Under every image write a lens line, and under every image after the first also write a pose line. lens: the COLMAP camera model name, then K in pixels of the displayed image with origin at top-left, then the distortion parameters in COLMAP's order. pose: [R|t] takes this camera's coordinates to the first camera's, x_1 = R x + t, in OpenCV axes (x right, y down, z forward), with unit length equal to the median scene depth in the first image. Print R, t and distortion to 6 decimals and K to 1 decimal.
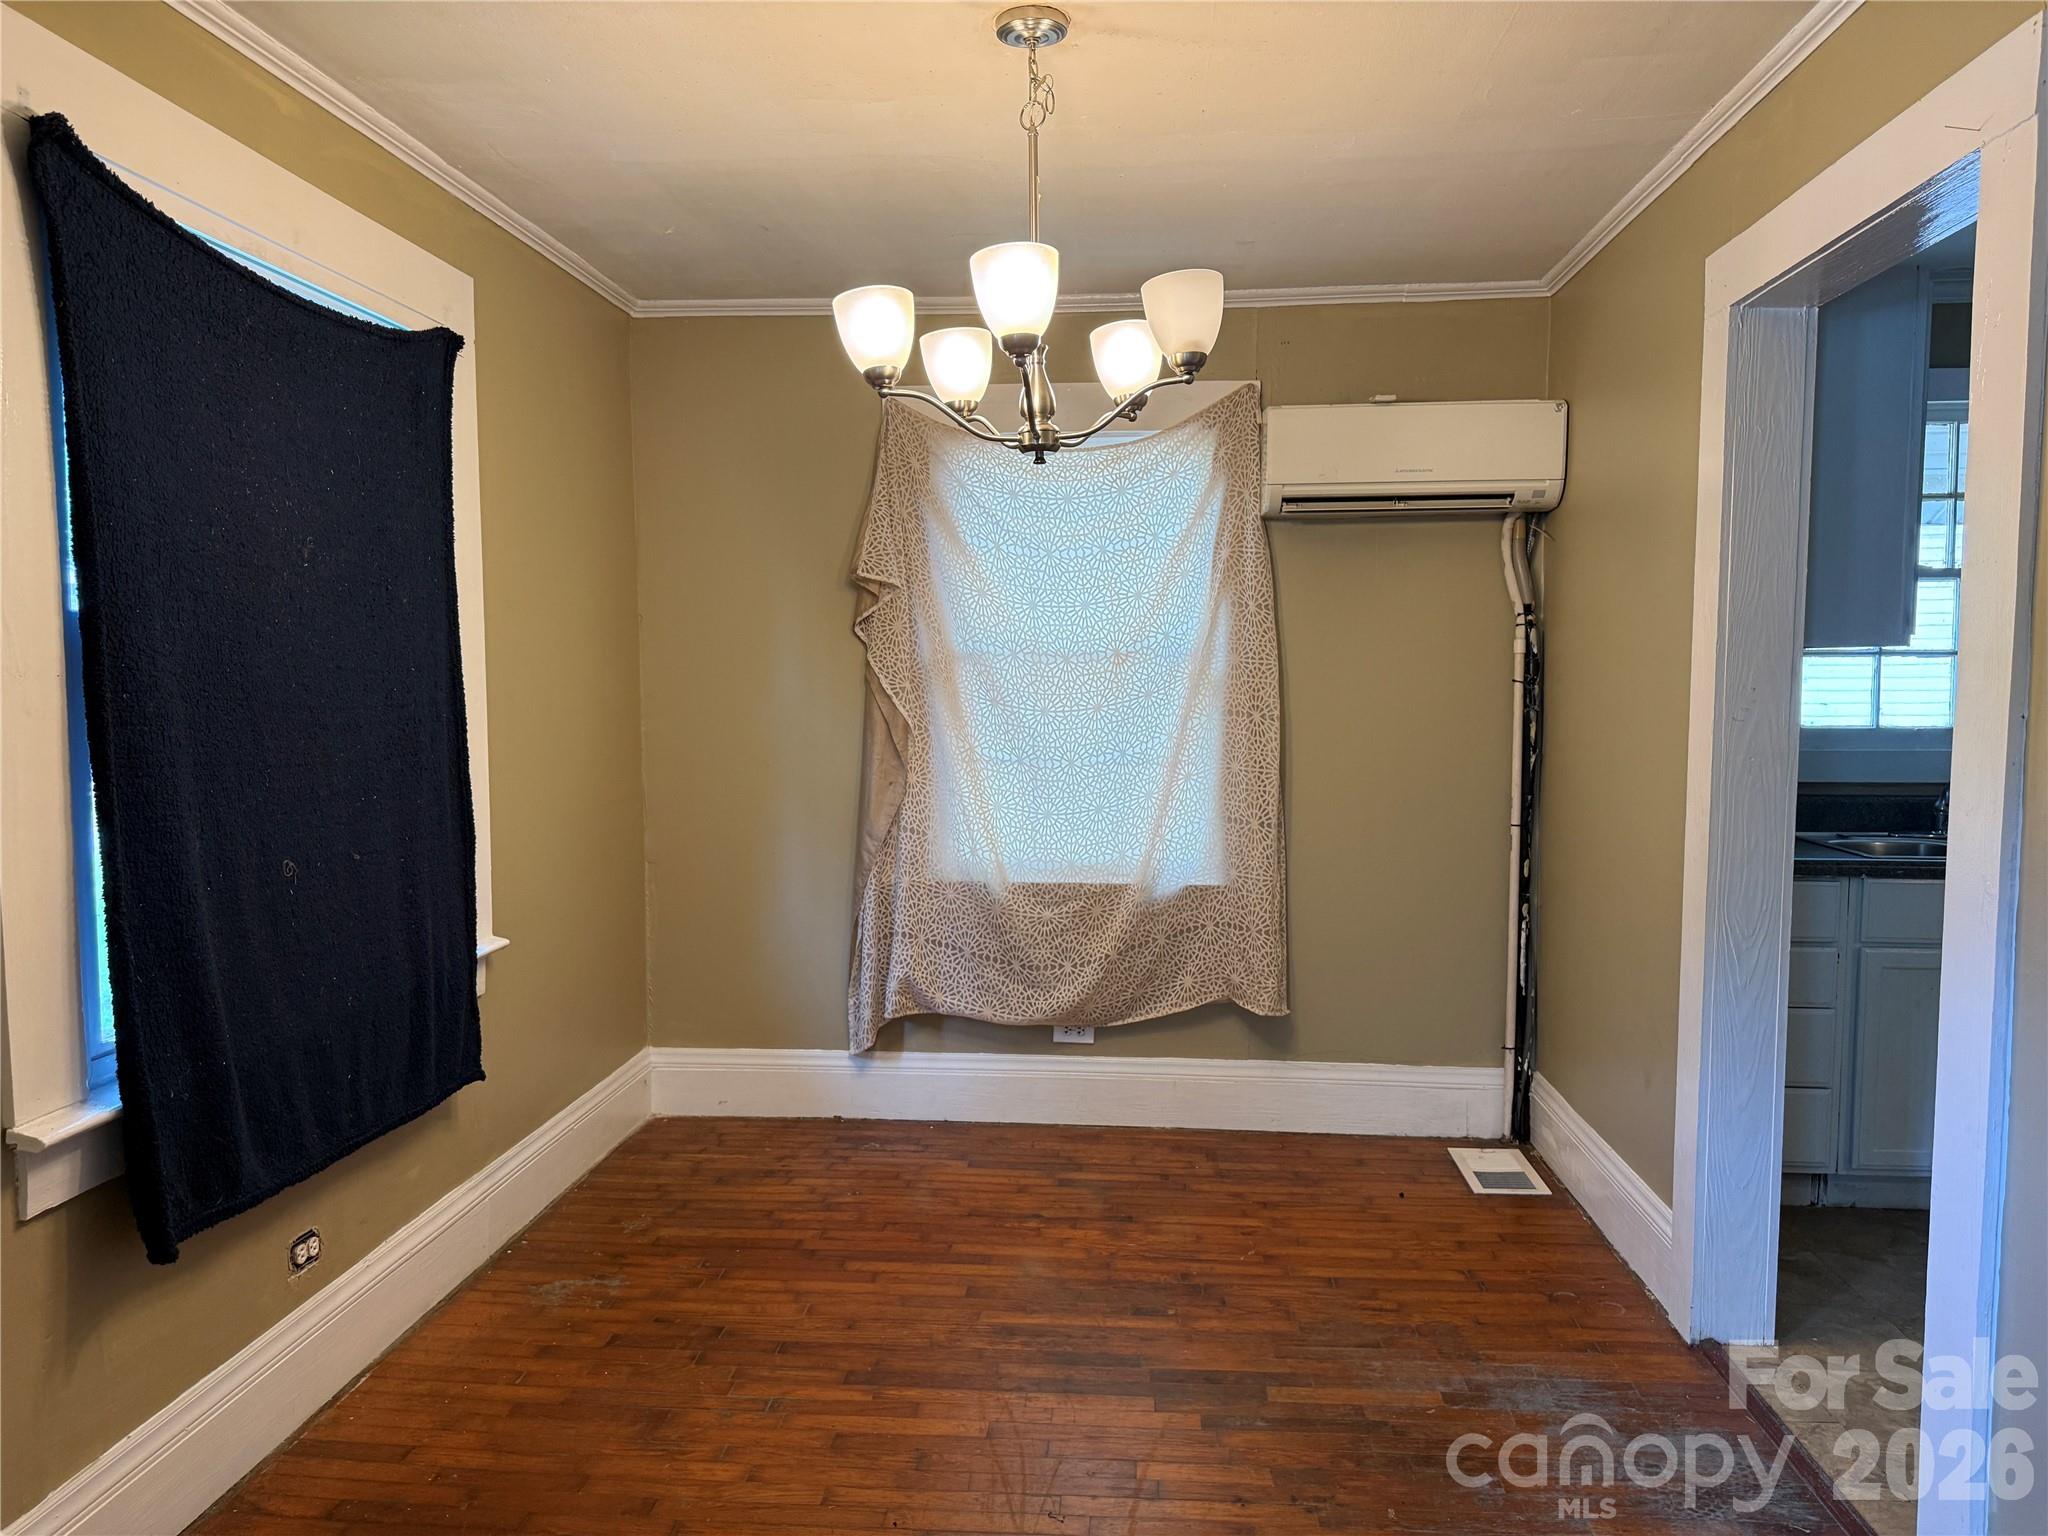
lens RADIAL K [[1473.0, 0, 1024.2], [0, 1473.0, 790.5], [0, 0, 1]] dist [0.037992, -0.059327]
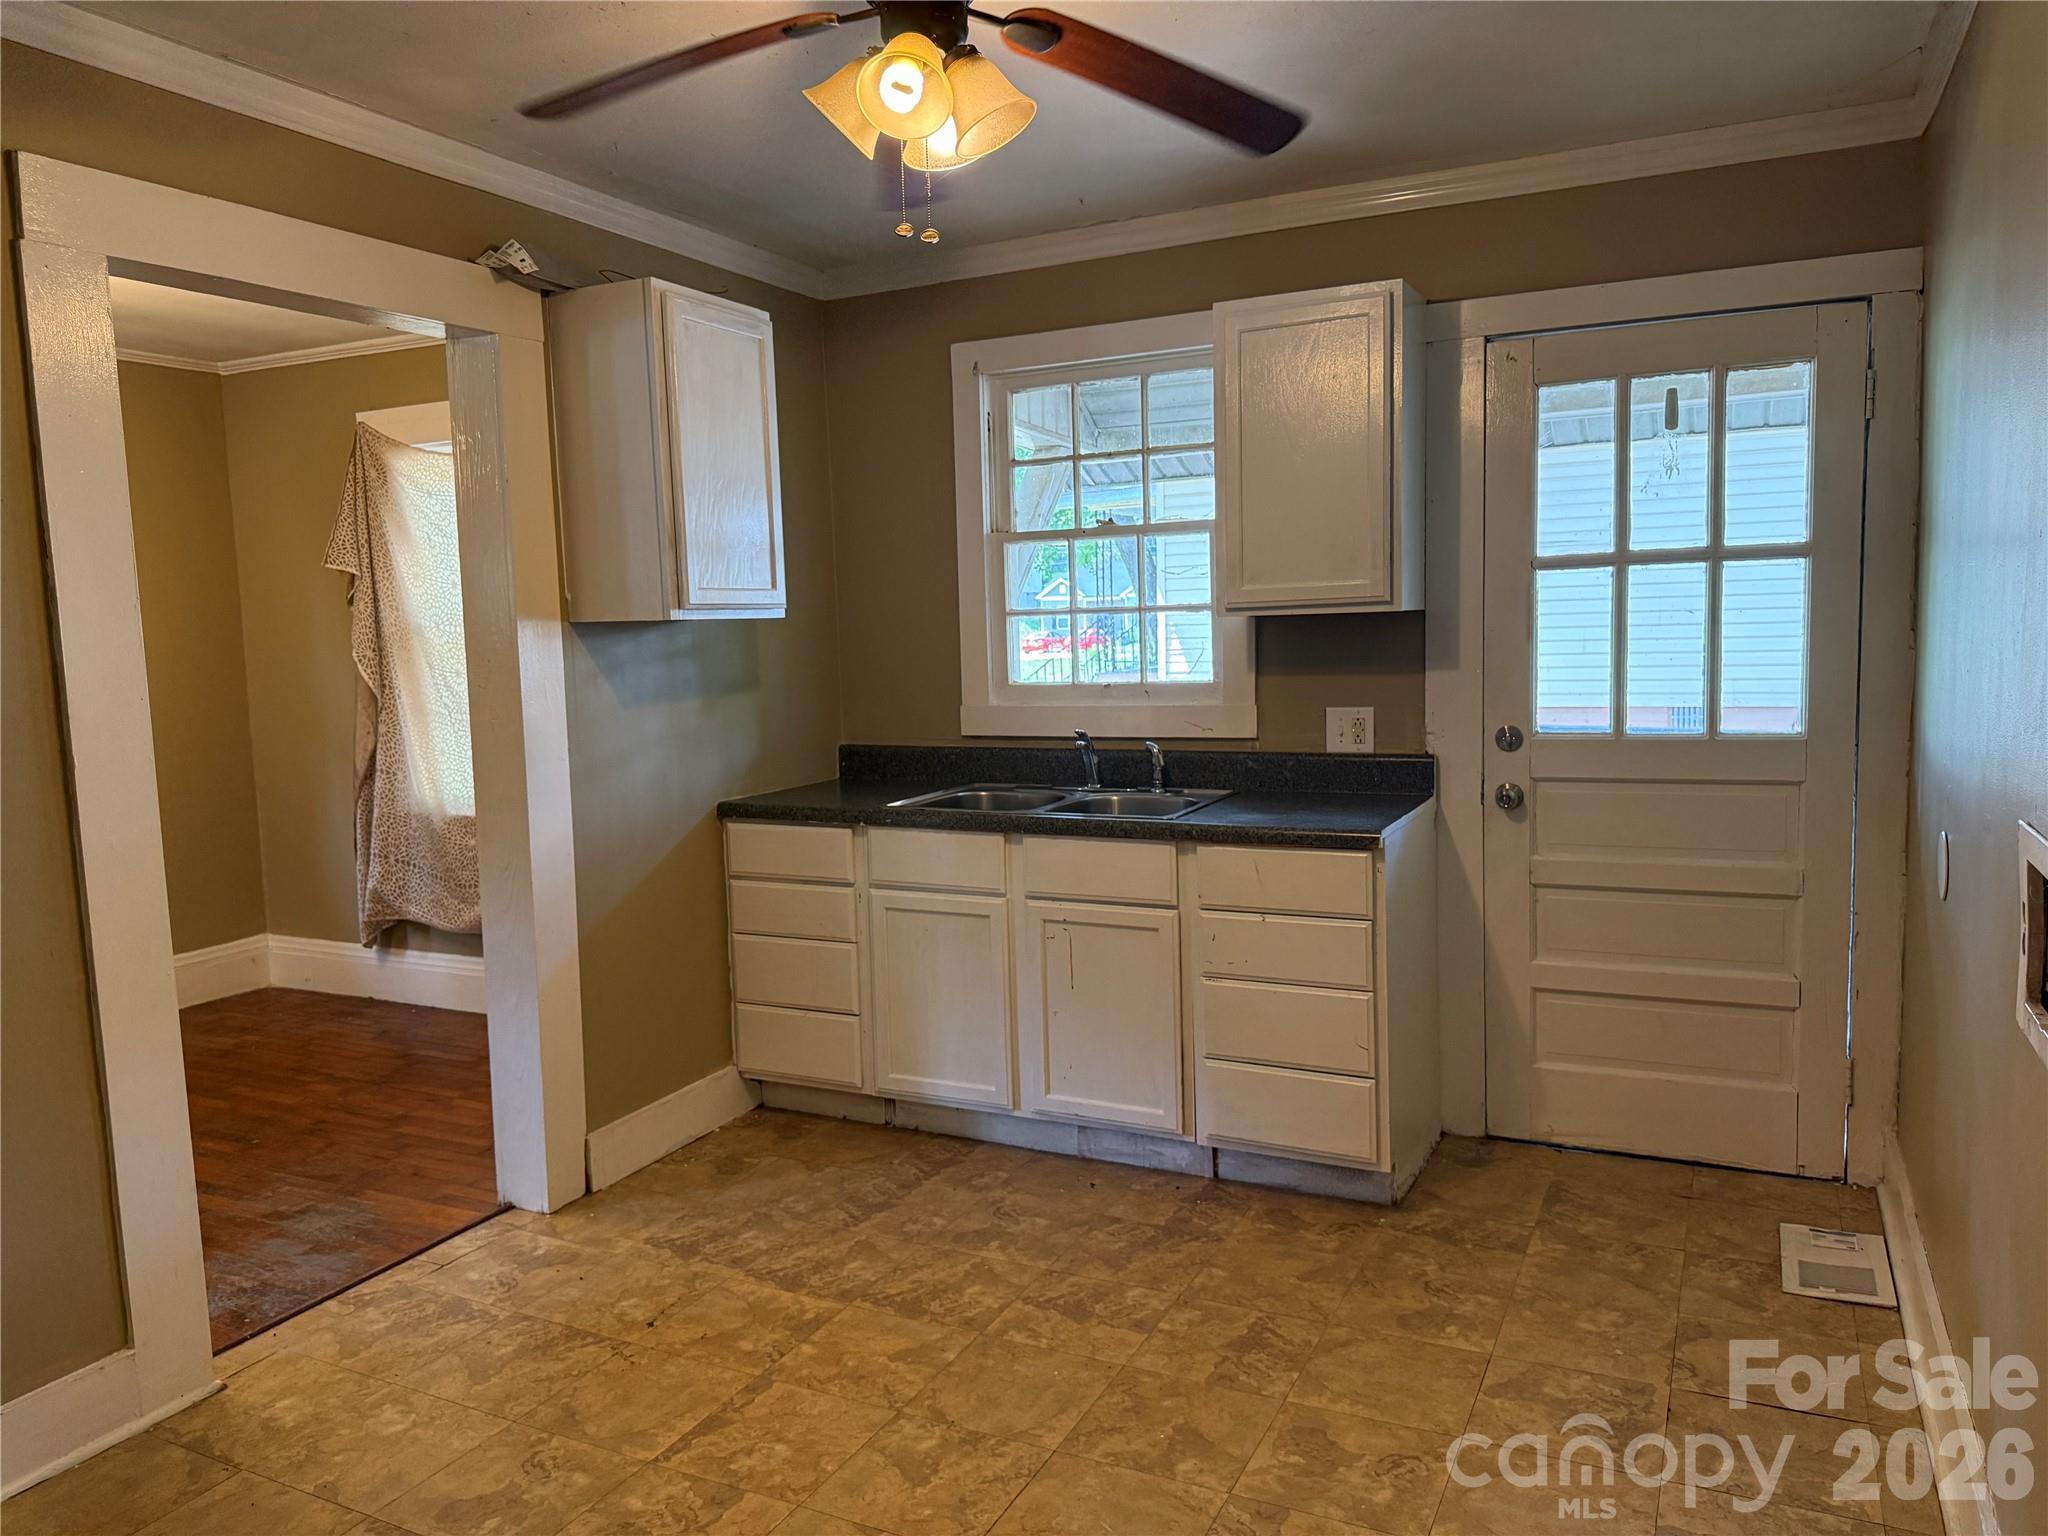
lens RADIAL K [[1473.0, 0, 1024.2], [0, 1473.0, 790.5], [0, 0, 1]] dist [0.037992, -0.059327]
pose [[0.930229, 0.018552, -0.366511, 0.885727], [-0.005264, 0.999293, 0.037224, -0.006490], [0.366943, -0.032697, 0.929669, 0.034213]]
